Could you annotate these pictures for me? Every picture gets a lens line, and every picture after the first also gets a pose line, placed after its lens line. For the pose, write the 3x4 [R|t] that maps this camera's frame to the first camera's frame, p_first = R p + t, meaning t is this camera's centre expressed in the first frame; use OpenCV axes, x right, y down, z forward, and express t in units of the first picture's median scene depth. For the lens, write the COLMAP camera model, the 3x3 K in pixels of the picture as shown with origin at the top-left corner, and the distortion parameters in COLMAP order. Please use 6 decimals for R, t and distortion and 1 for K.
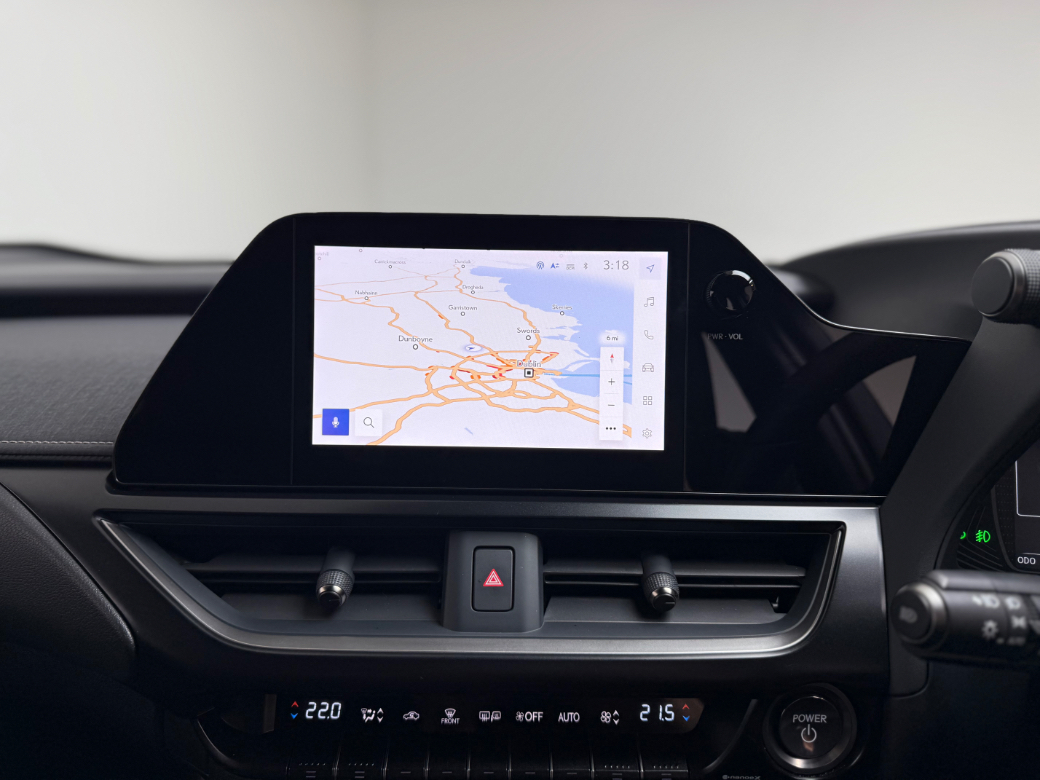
lens RADIAL K [[719.0, 0, 518.3], [0, 719.0, 398.2], [0, 0, 1]] dist [0.035527, -0.058141]
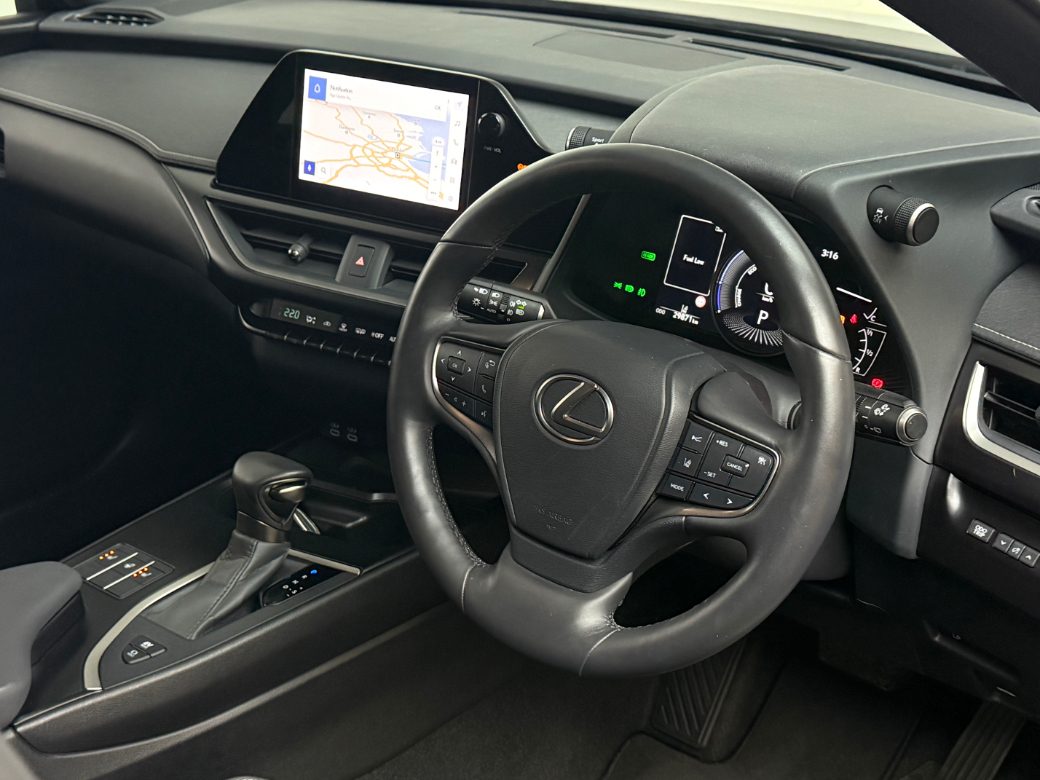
lens RADIAL K [[1372.7, 0, 520.0], [0, 1372.7, 390.0], [0, 0, 1]] dist [0.209274, 0.001936]
pose [[0.876706, 0.203311, -0.435948, 1.982037], [-0.095218, 0.961704, 0.257020, -0.403482], [0.471508, -0.183821, 0.862491, -2.024595]]
